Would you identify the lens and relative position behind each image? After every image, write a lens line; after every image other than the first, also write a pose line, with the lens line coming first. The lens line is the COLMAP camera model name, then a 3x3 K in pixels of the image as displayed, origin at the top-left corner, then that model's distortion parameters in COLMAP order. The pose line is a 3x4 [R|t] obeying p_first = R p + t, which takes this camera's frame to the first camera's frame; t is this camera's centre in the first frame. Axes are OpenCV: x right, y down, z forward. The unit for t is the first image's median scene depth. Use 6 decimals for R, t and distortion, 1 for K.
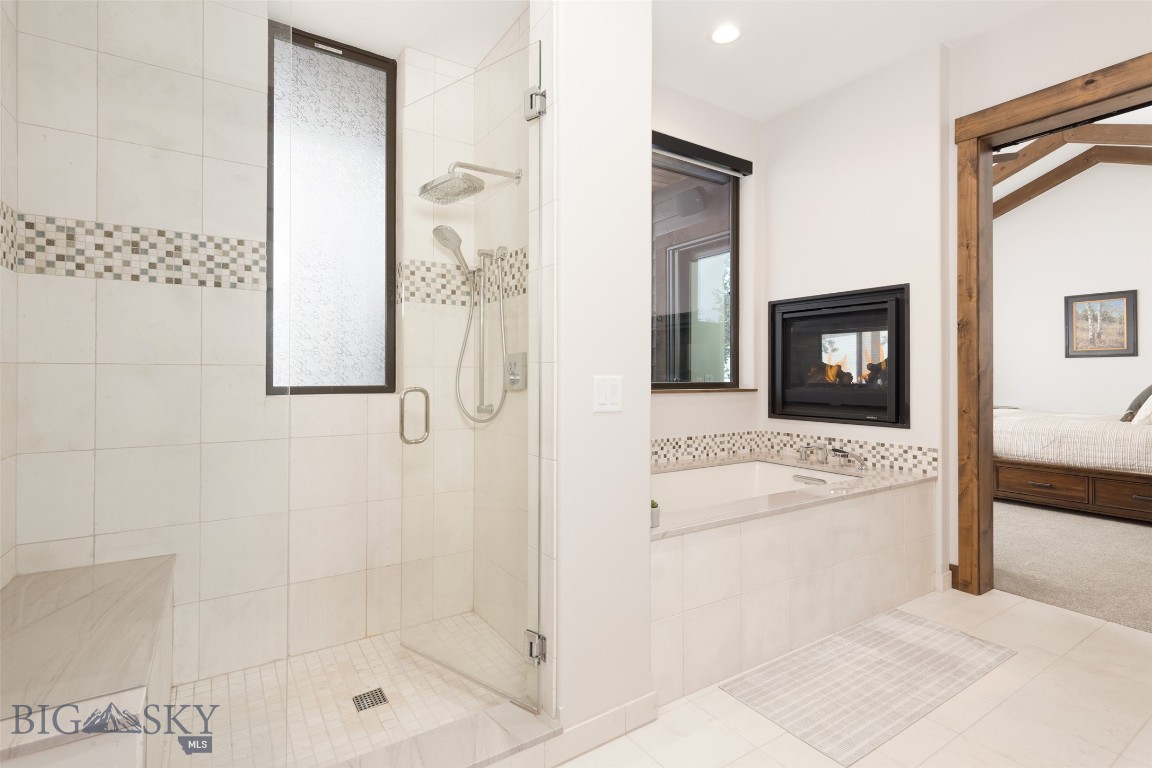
lens RADIAL K [[519.5, 0, 579.2], [0, 519.5, 365.4], [0, 0, 1]] dist [0.006014, -0.000210]
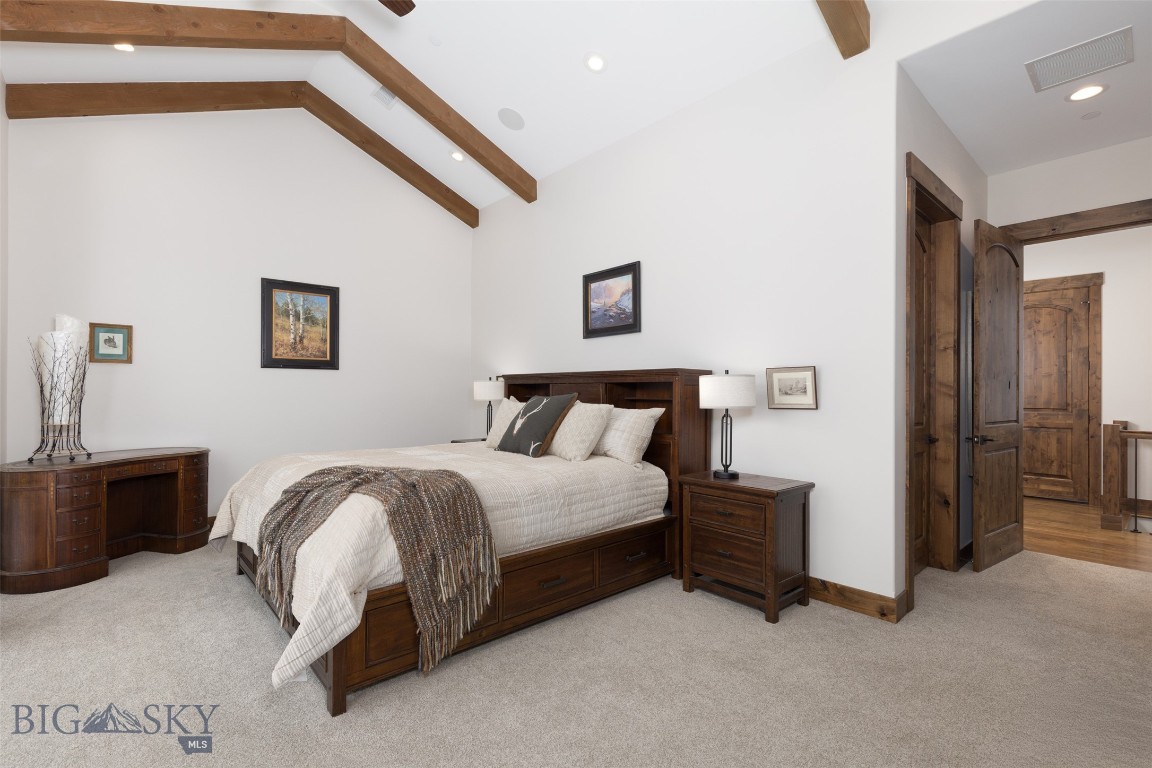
lens RADIAL K [[519.5, 0, 580.0], [0, 519.5, 390.2], [0, 0, 1]] dist [0.006014, -0.000210]
pose [[-0.149753, -0.007619, 0.988694, 0.348454], [-0.019280, 0.999803, 0.004785, 0.006807], [-0.988535, -0.018346, -0.149871, 1.256634]]
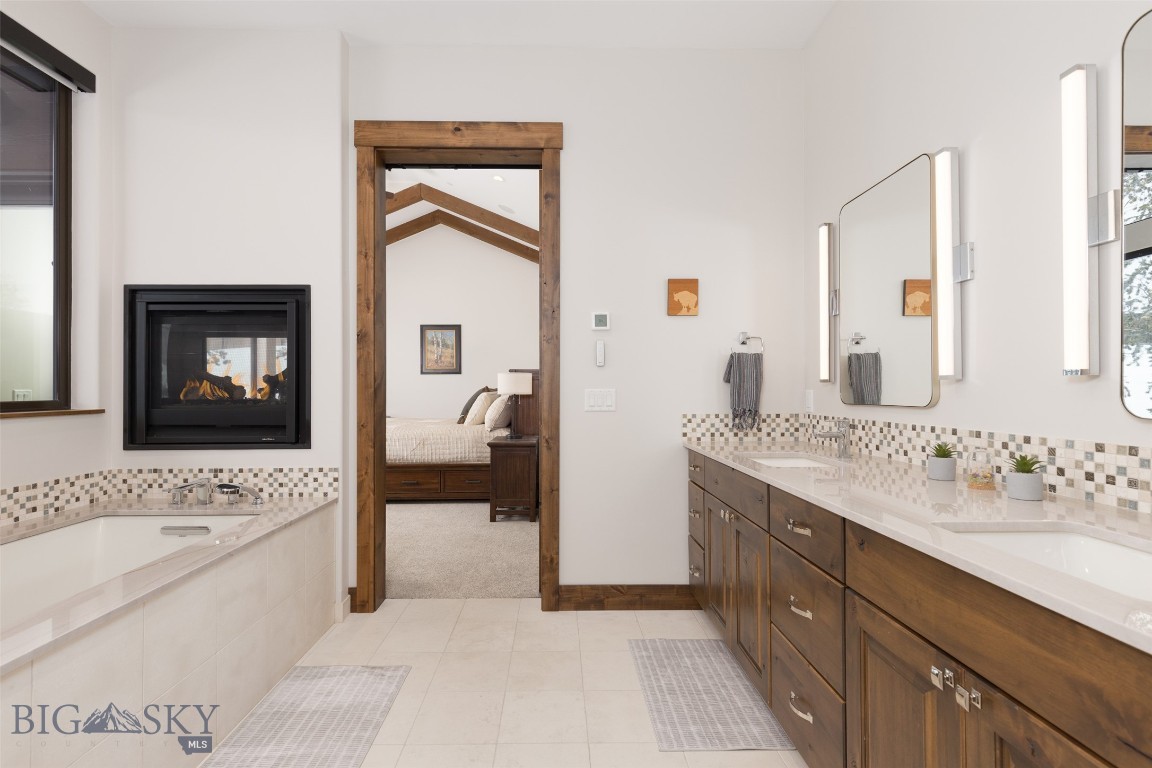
lens RADIAL K [[519.5, 0, 538.6], [0, 519.5, 389.8], [0, 0, 1]] dist [0.006014, -0.000210]
pose [[0.545014, -0.005779, 0.838407, 0.091880], [-0.010569, 0.999849, 0.013762, 0.004287], [-0.838361, -0.016362, 0.544870, 0.170964]]
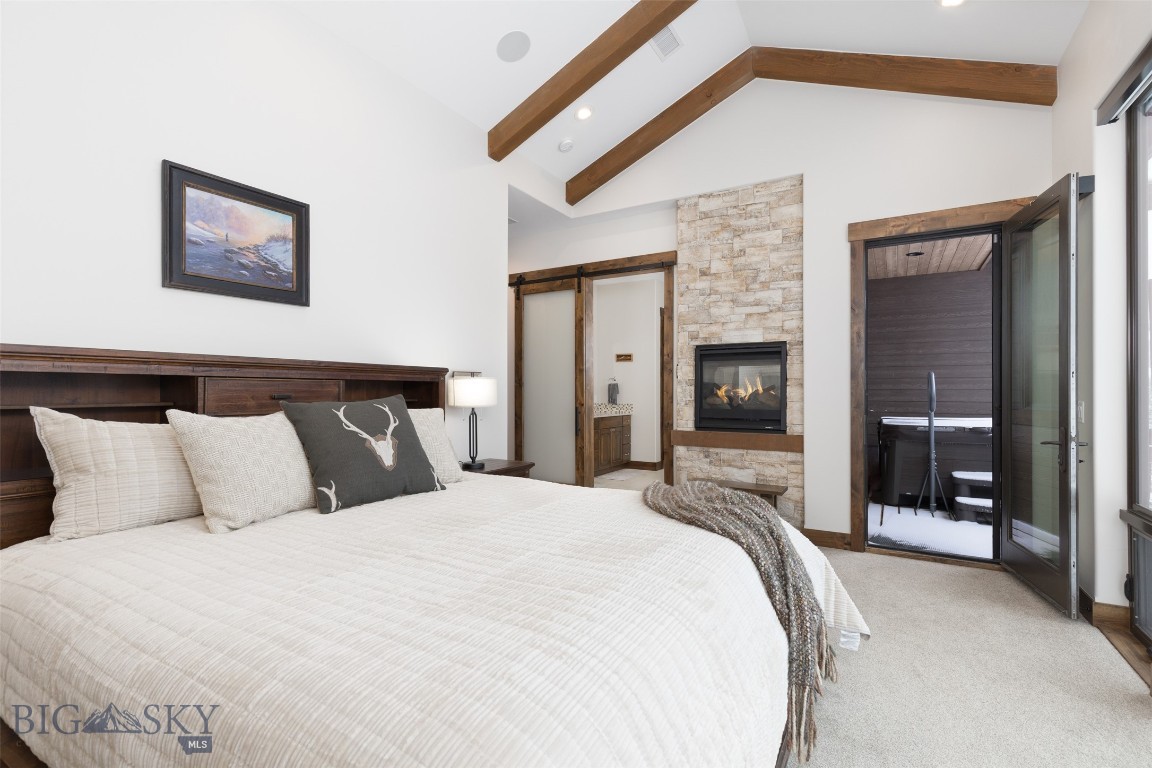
lens RADIAL K [[519.5, 0, 580.8], [0, 519.5, 392.1], [0, 0, 1]] dist [0.006014, -0.000210]
pose [[-0.903347, -0.011895, -0.428745, 1.362808], [-0.005611, 0.999858, -0.015917, 0.022906], [0.428873, -0.011973, -0.903286, 1.826616]]
